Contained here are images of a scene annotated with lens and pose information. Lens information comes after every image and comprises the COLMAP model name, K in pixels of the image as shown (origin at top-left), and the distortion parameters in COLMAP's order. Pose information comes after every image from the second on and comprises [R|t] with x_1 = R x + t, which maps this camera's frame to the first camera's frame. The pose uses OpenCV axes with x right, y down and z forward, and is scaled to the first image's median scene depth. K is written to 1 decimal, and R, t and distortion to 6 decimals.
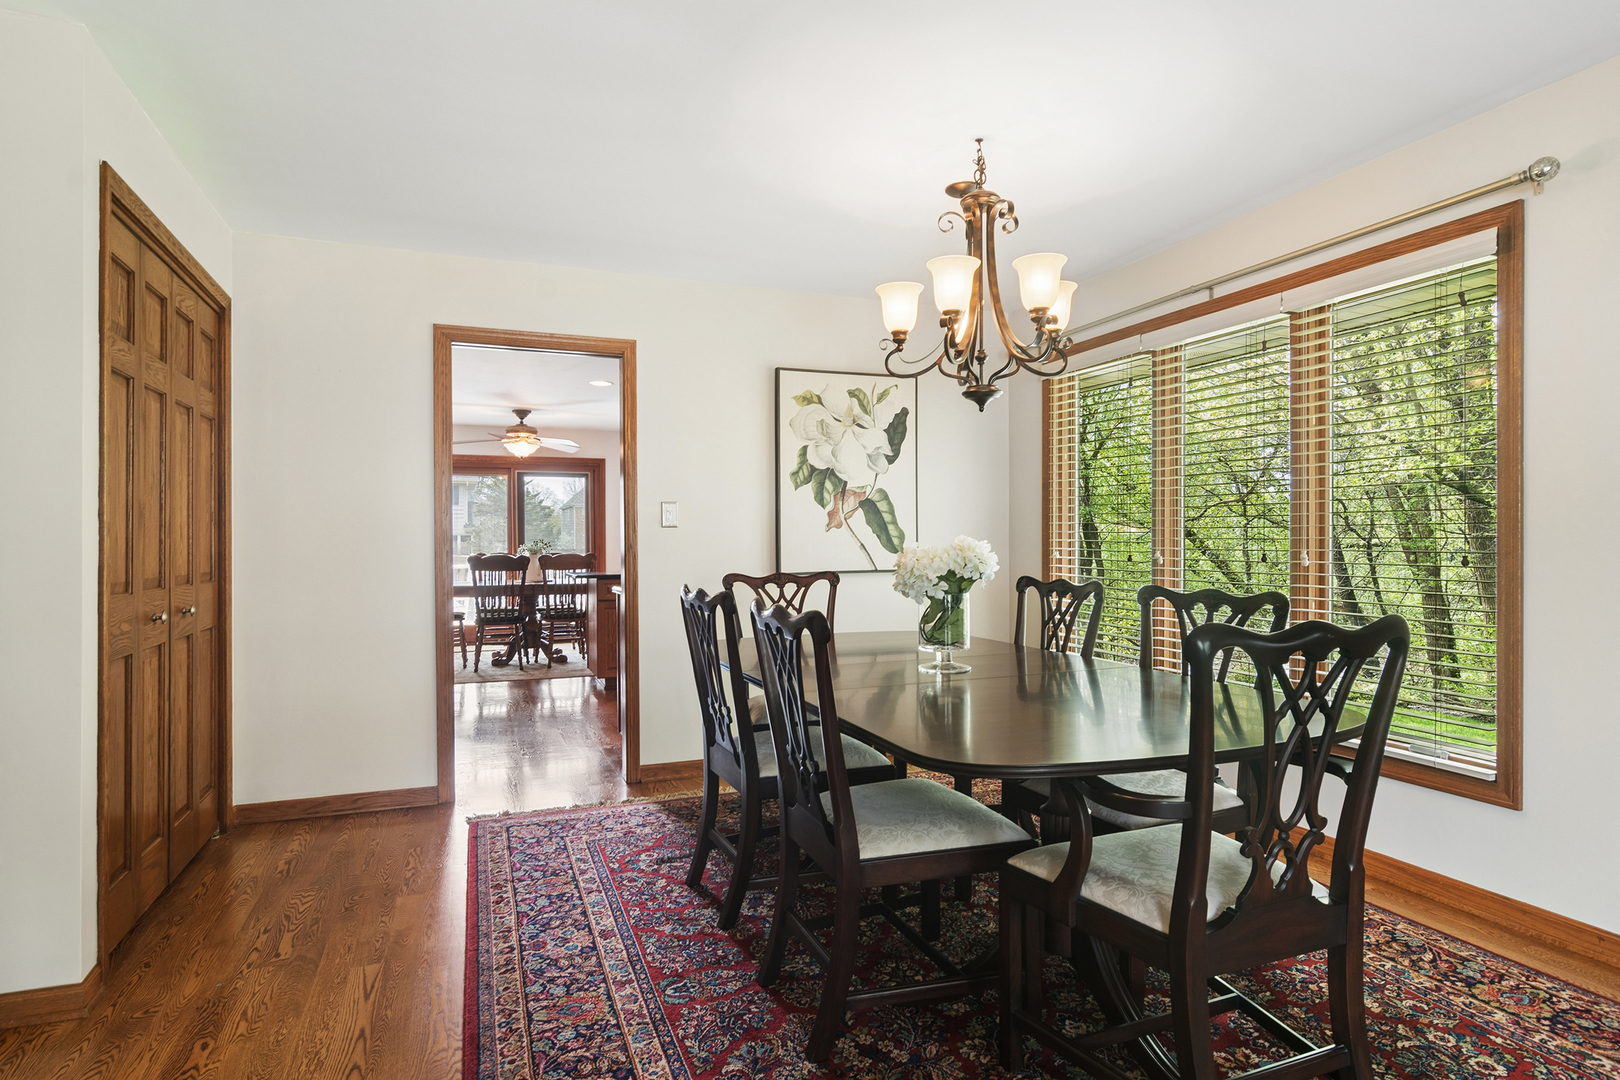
lens RADIAL K [[879.4, 0, 808.4], [0, 879.4, 541.1], [0, 0, 1]] dist [-0.003470, 0.002784]
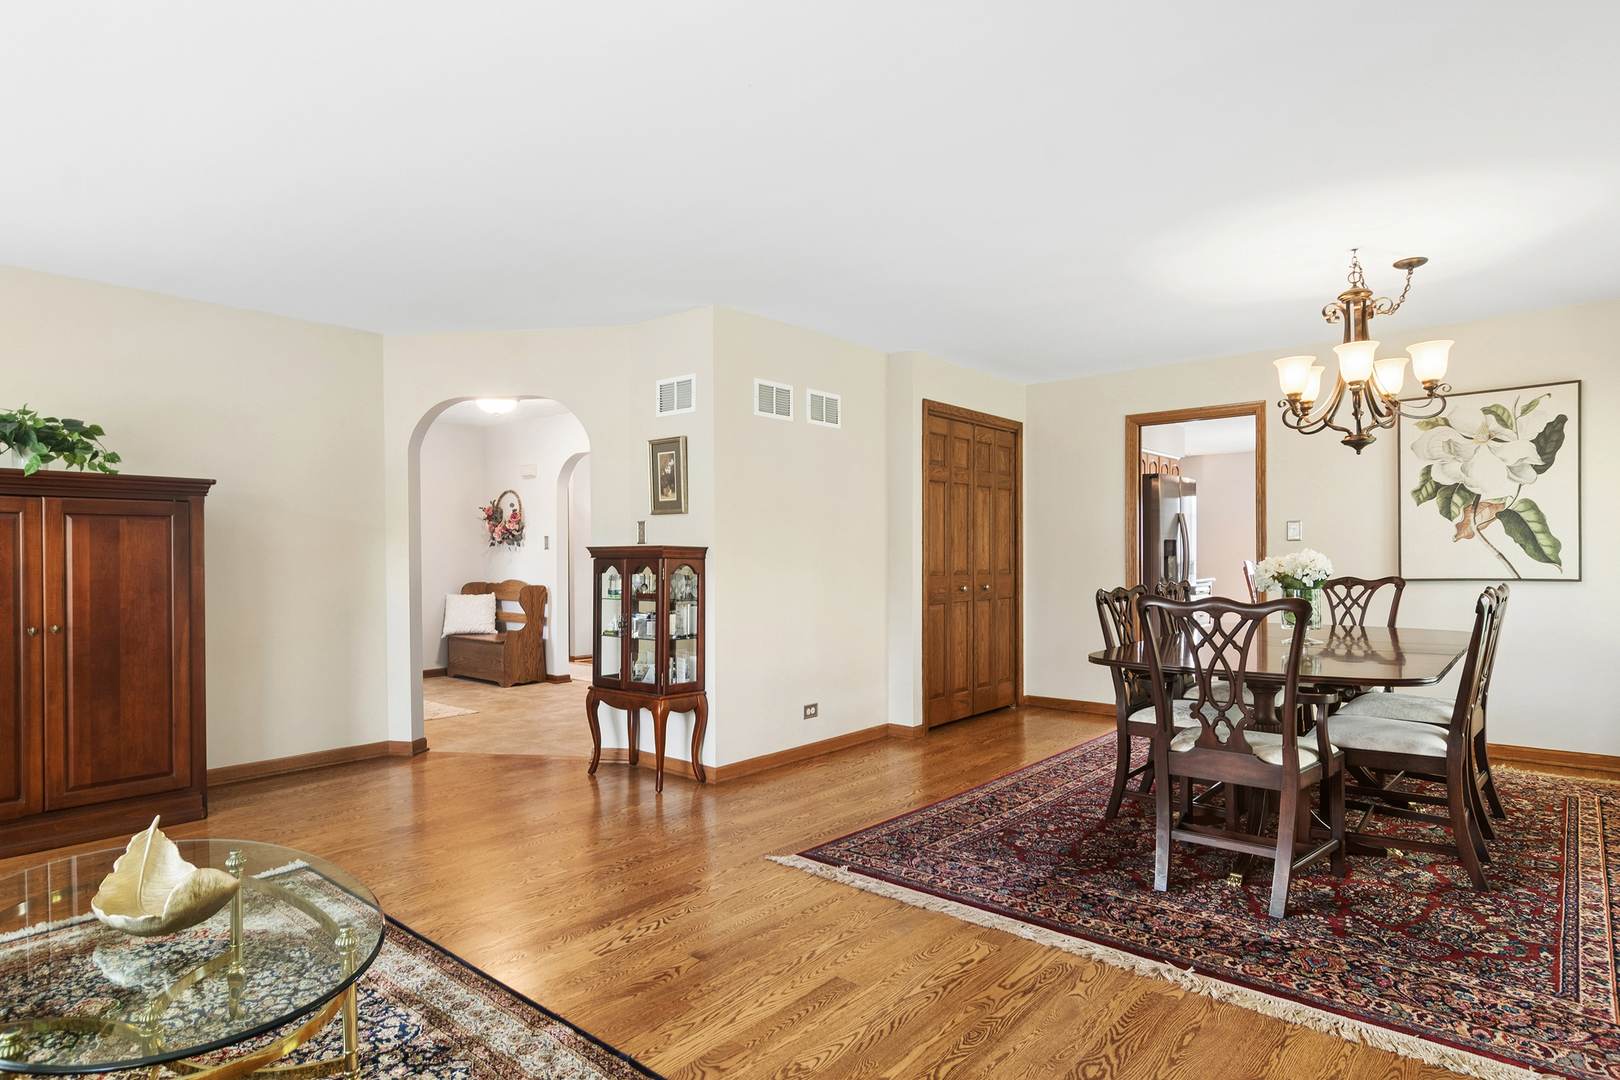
lens RADIAL K [[879.4, 0, 805.9], [0, 879.4, 551.6], [0, 0, 1]] dist [-0.003470, 0.002784]
pose [[0.466787, -0.003525, -0.884363, 0.616669], [0.007027, 0.999975, -0.000277, -0.004385], [0.884342, -0.006085, 0.466801, -0.222019]]
